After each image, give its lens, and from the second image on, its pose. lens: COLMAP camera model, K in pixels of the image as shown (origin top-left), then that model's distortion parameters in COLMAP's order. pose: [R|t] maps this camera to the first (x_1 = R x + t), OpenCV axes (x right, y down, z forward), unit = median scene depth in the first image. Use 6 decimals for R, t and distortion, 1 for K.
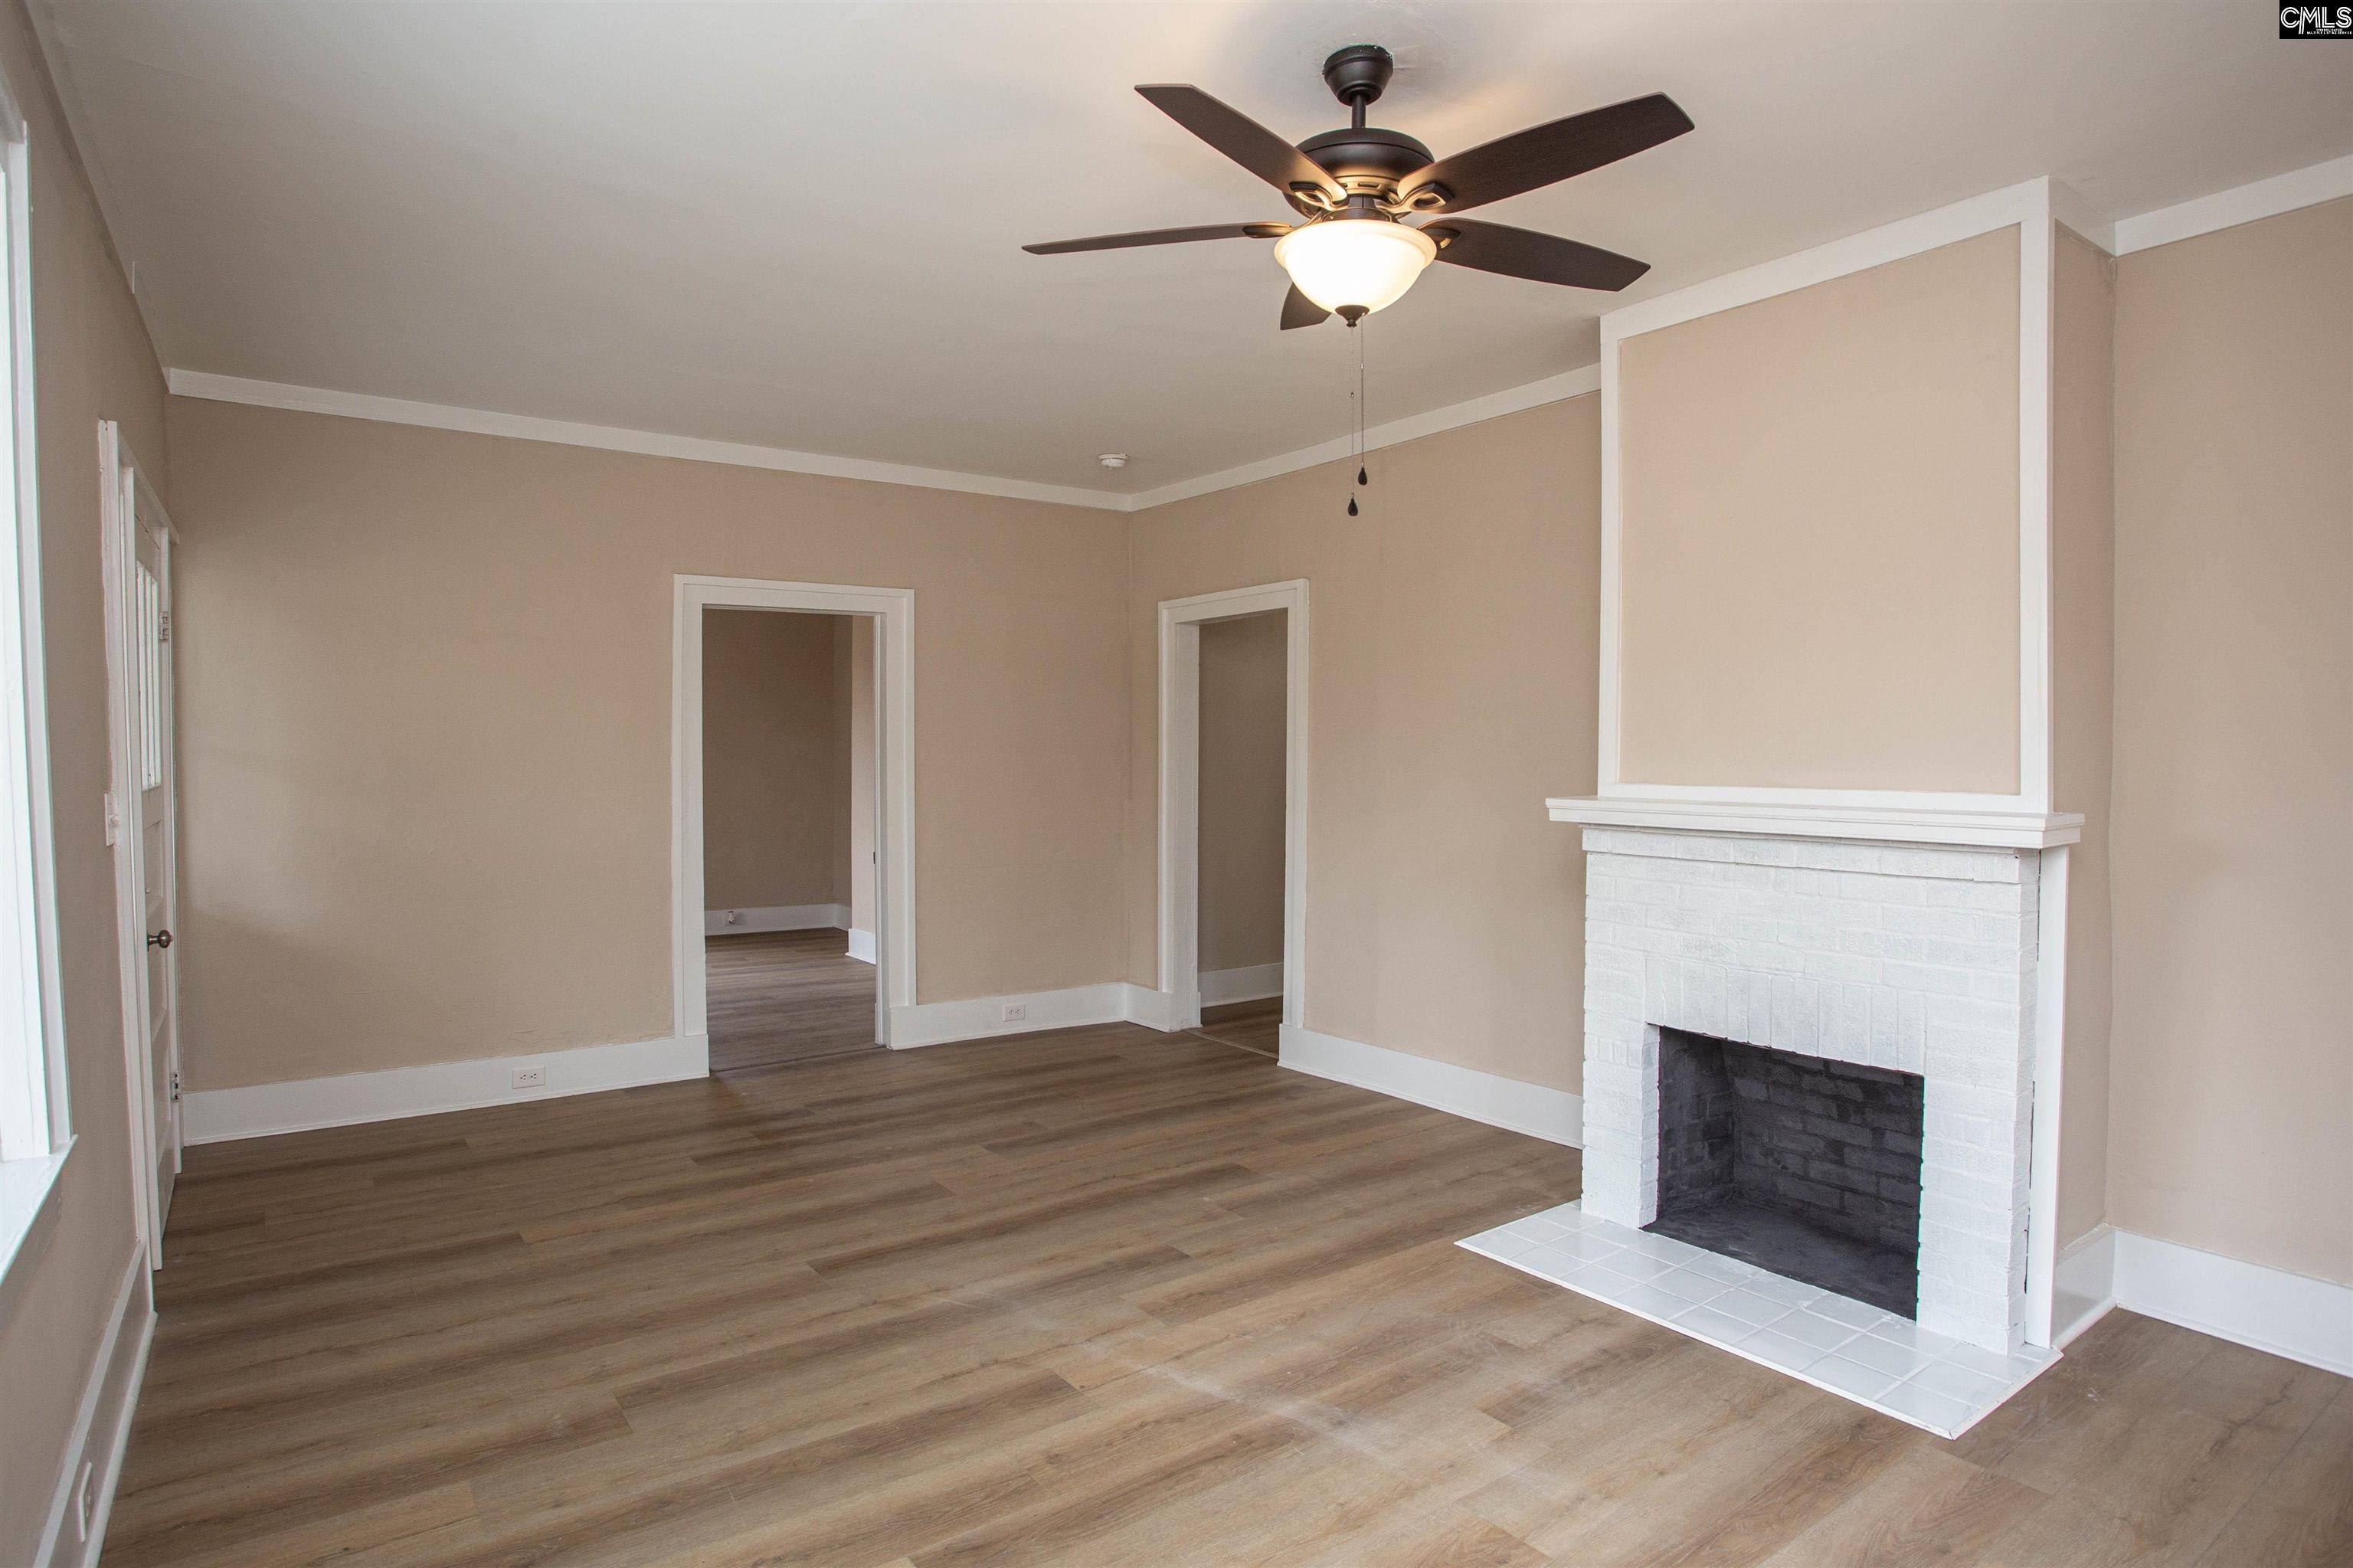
lens RADIAL K [[1241.7, 0, 1149.6], [0, 1241.7, 785.4], [0, 0, 1]] dist [-0.063113, 0.033110]
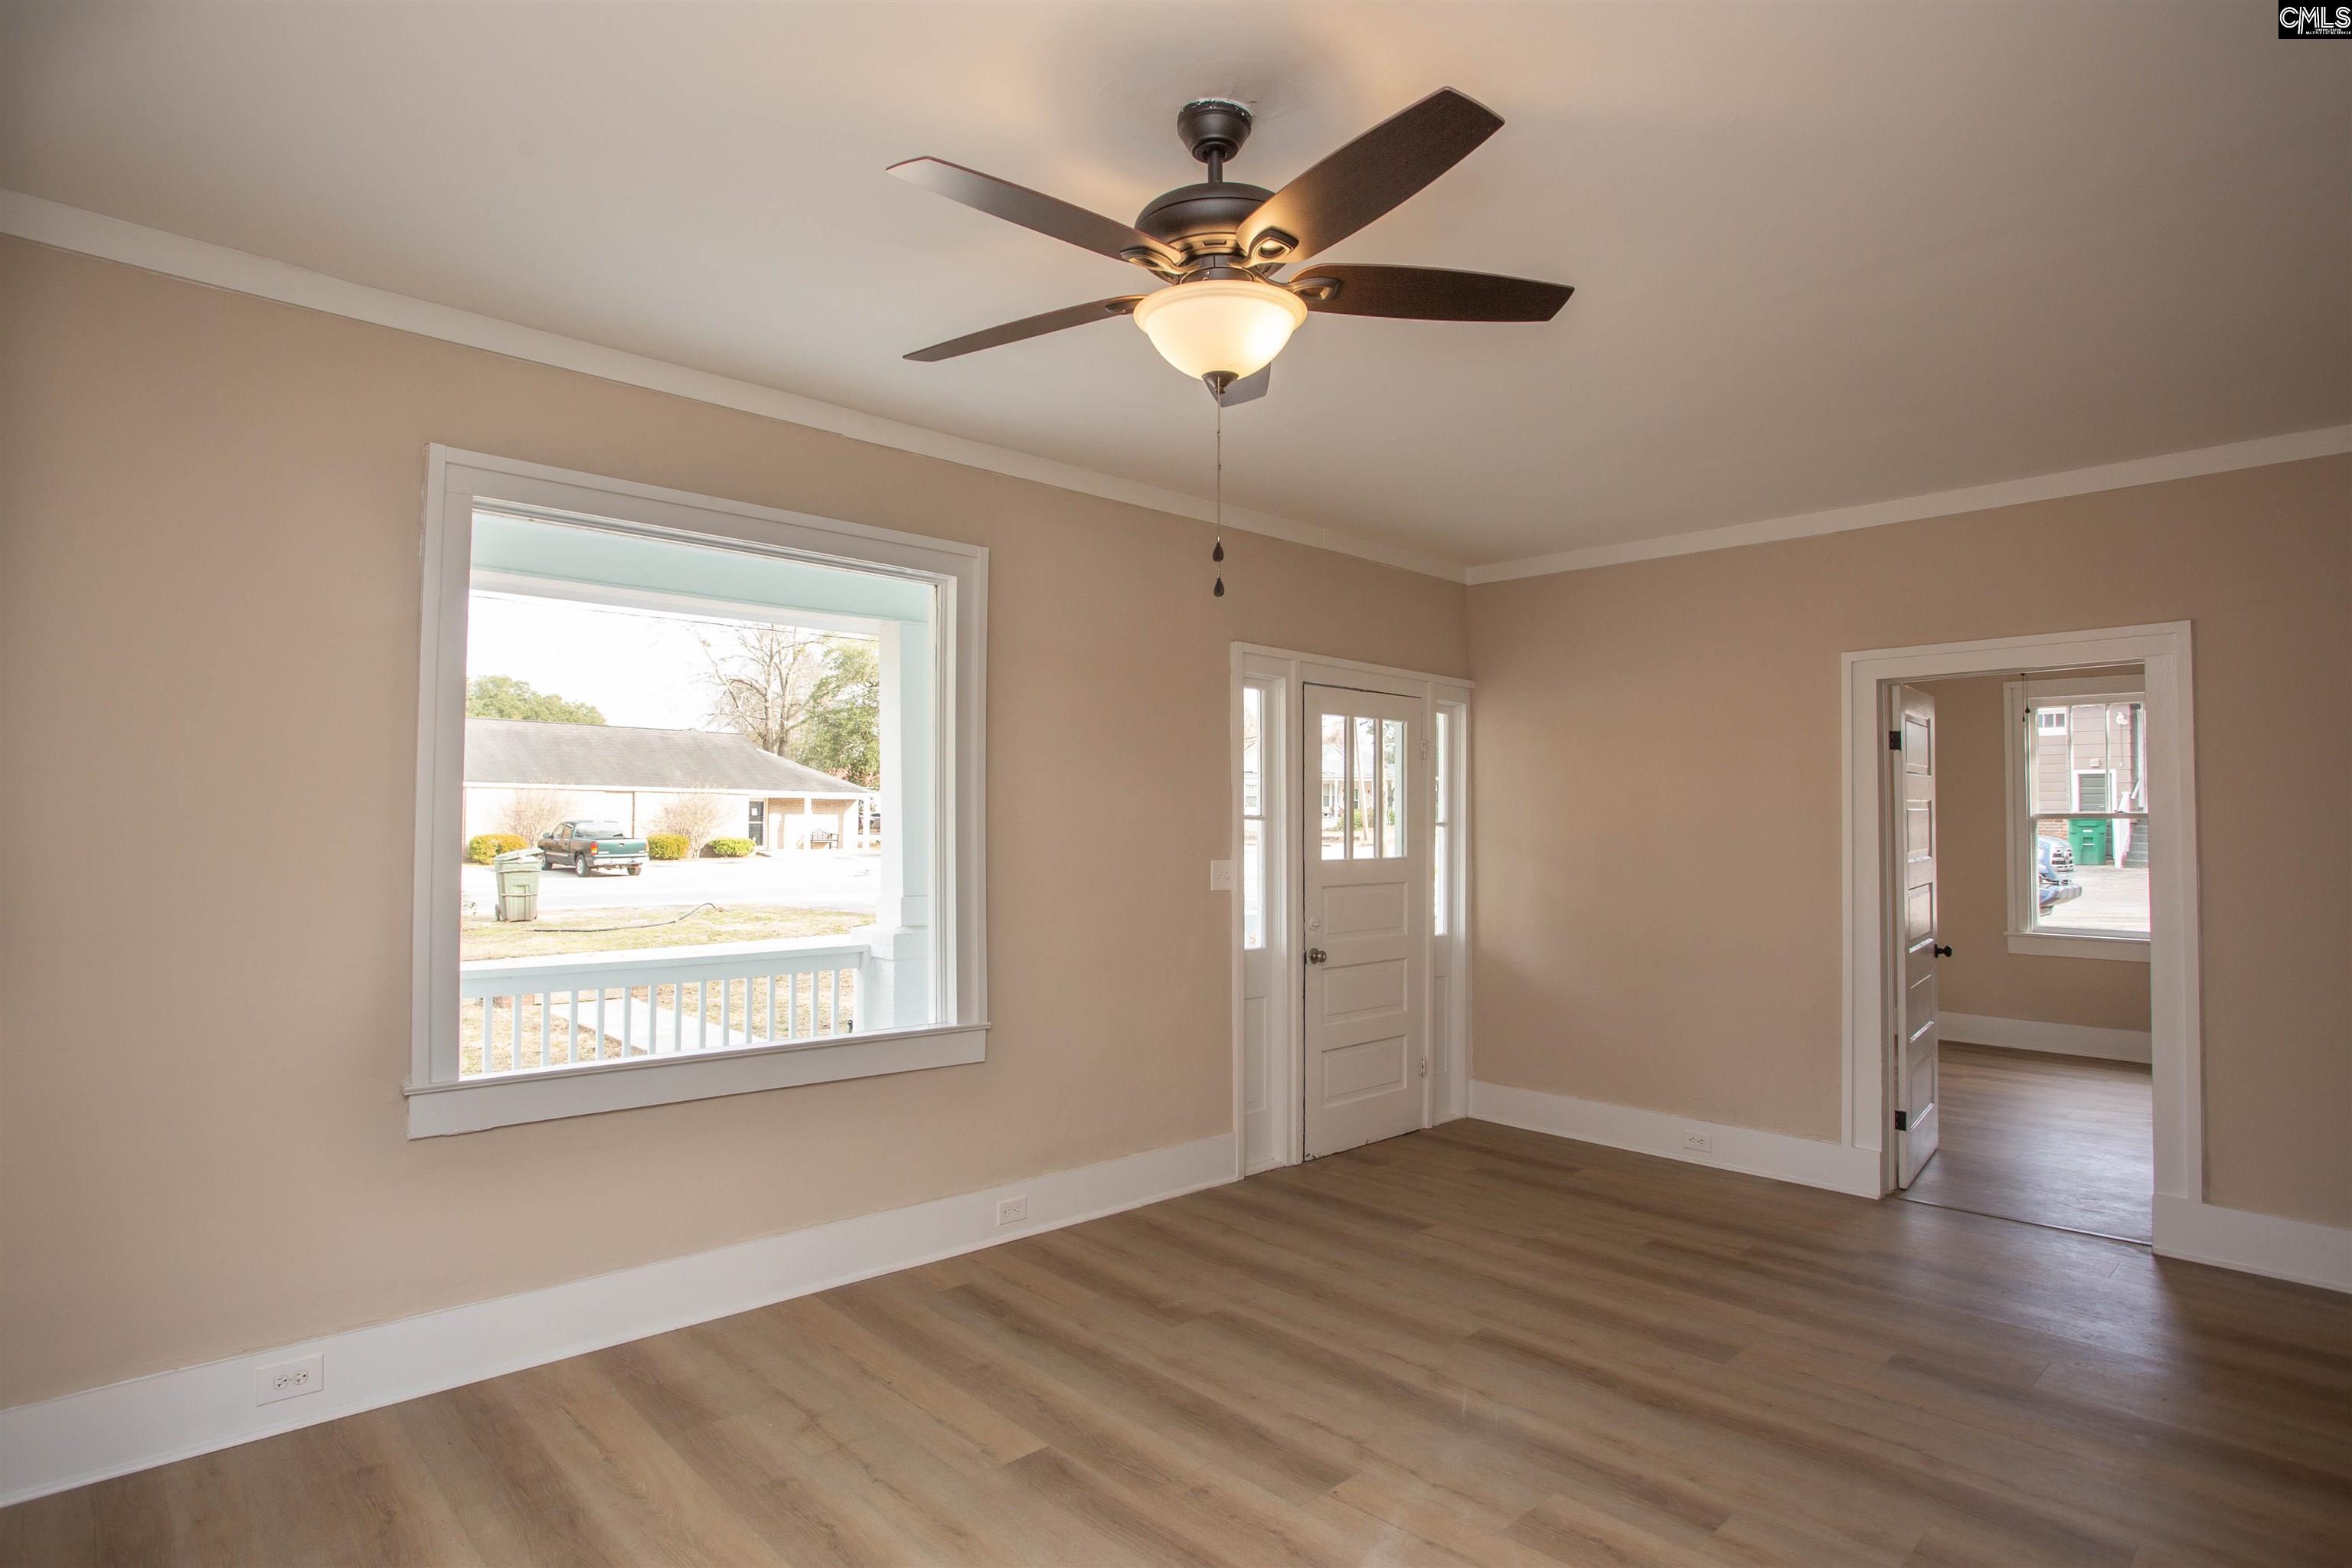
lens RADIAL K [[1241.1, 0, 1149.1], [0, 1241.1, 785.4], [0, 0, 1]] dist [-0.063113, 0.033110]
pose [[0.135385, -0.031327, -0.990298, 0.725846], [-0.028694, 0.998957, -0.035524, -0.024614], [0.990377, 0.033225, 0.134345, 0.568760]]
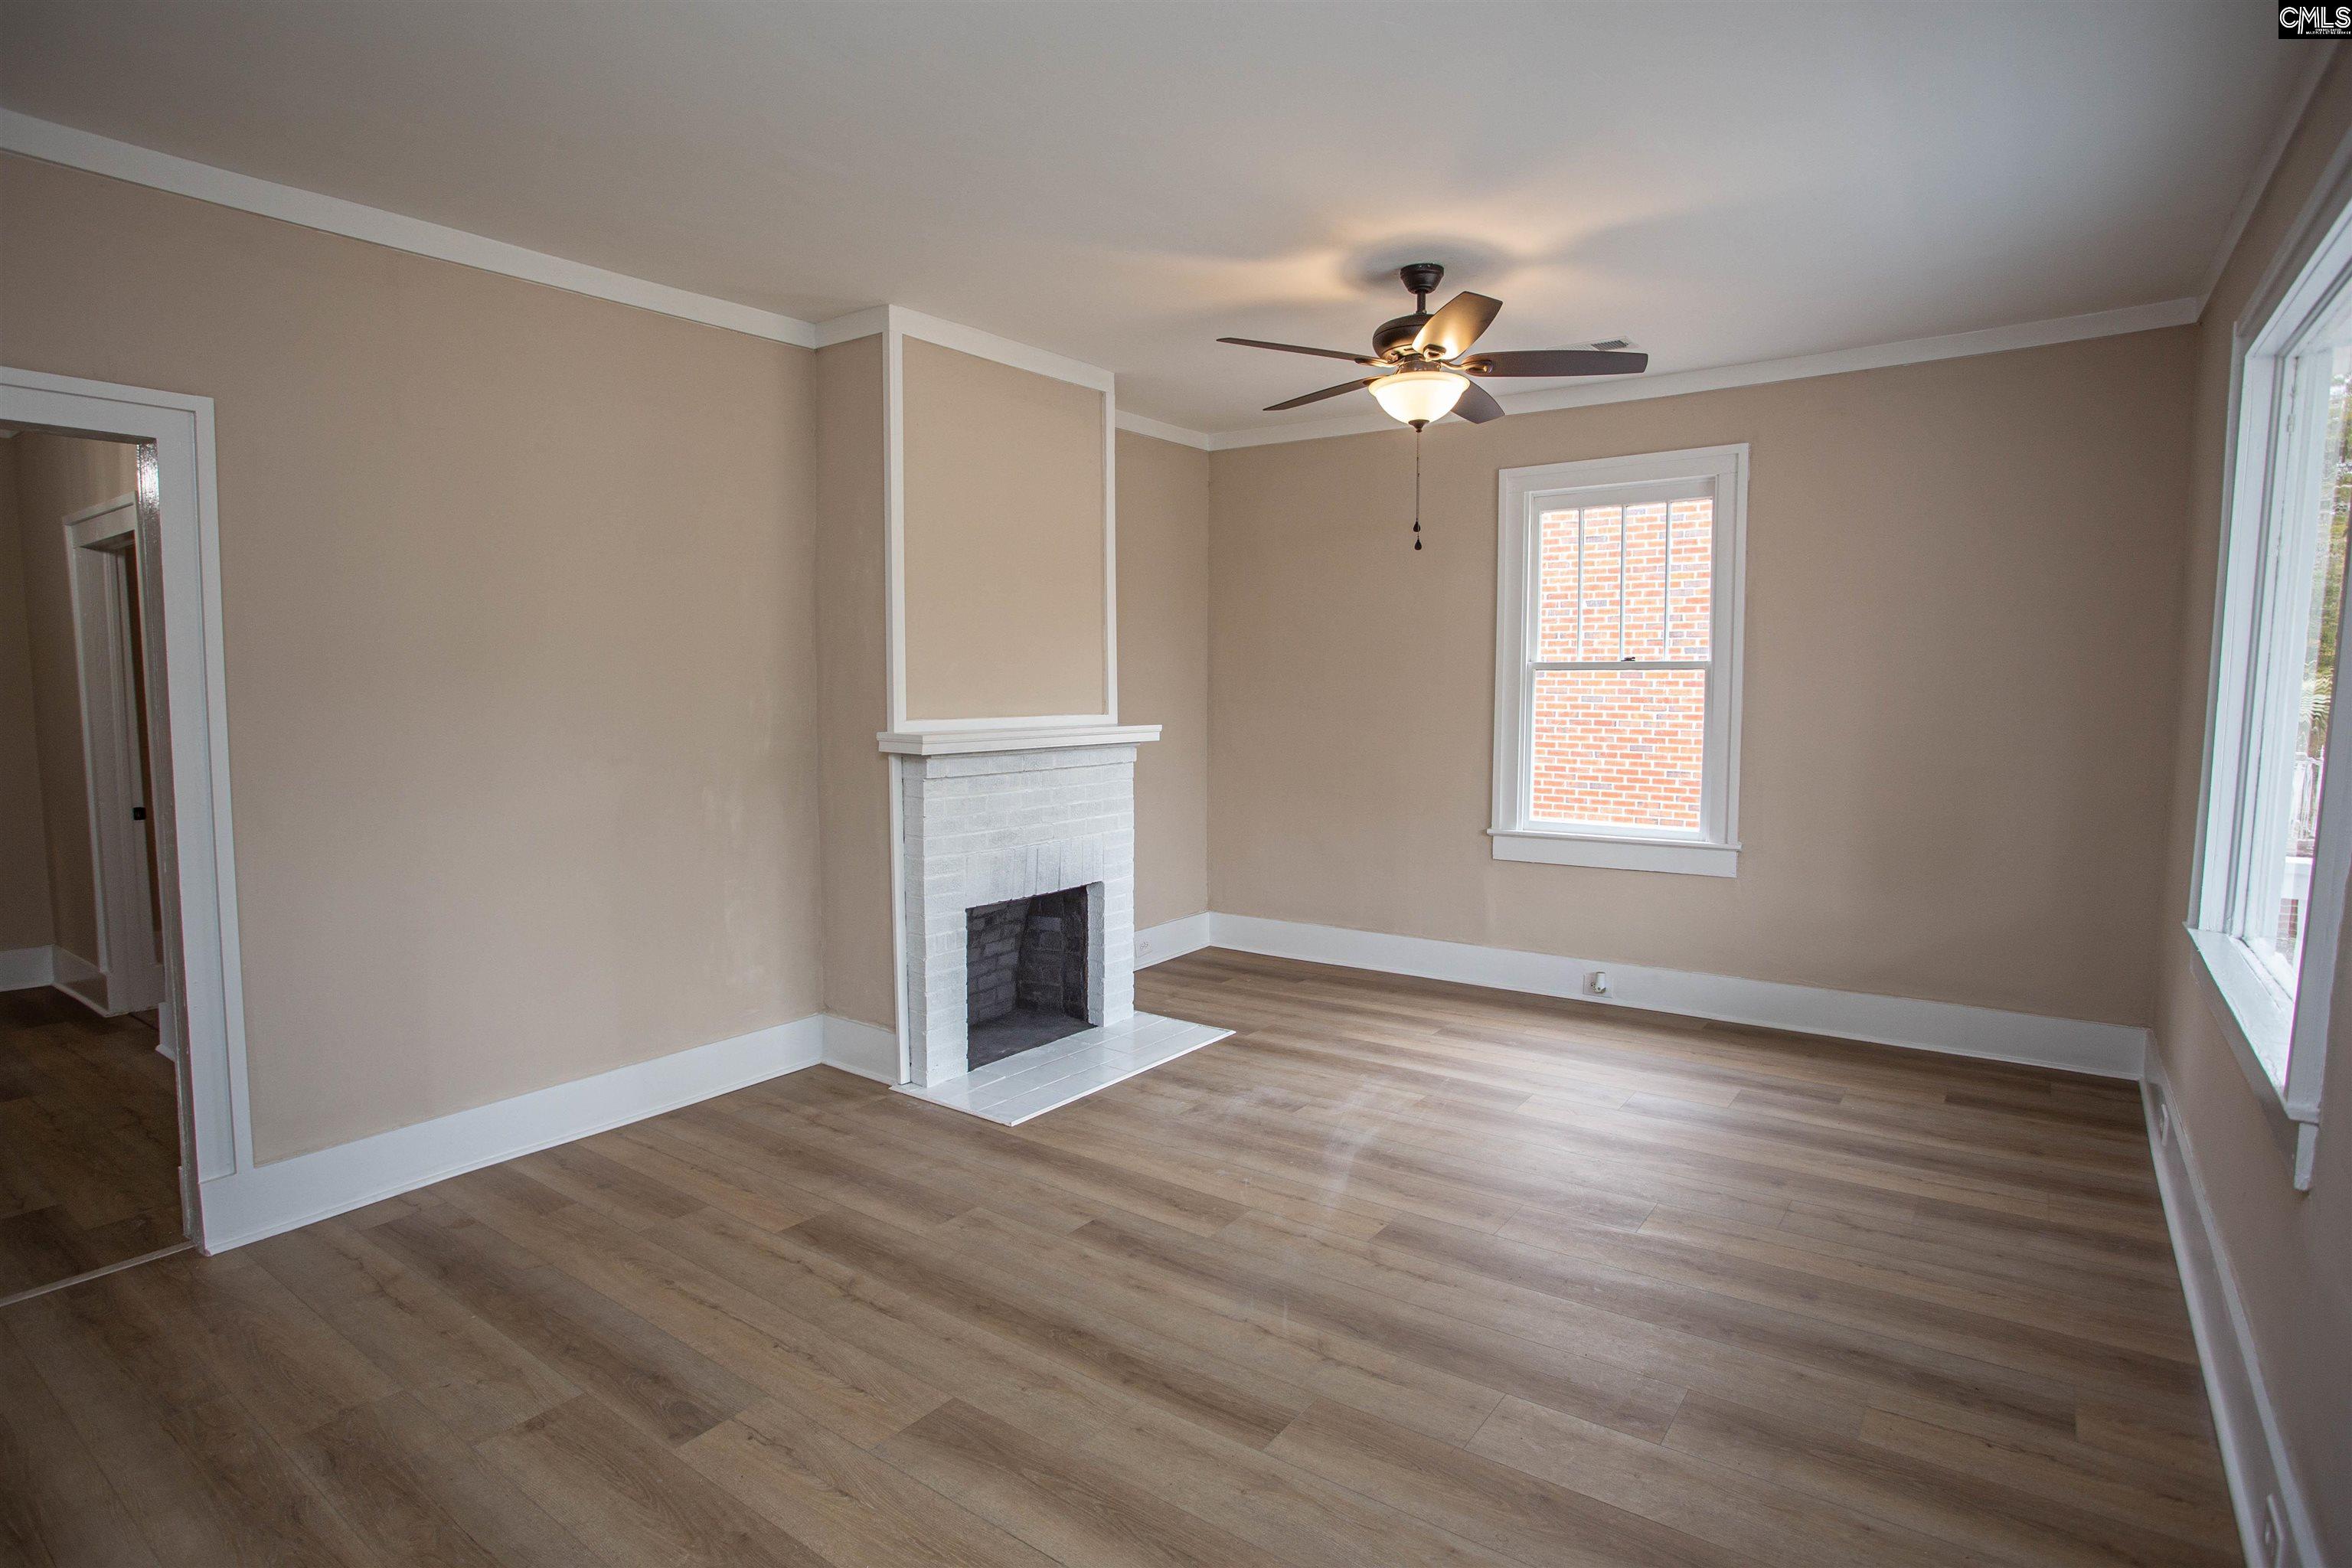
lens RADIAL K [[1241.1, 0, 1149.1], [0, 1241.1, 785.4], [0, 0, 1]] dist [-0.063113, 0.033110]
pose [[-0.305555, -0.075430, 0.949182, -0.884964], [0.022925, 0.995986, 0.086529, -0.038289], [-0.951898, 0.048199, -0.302599, 1.258865]]
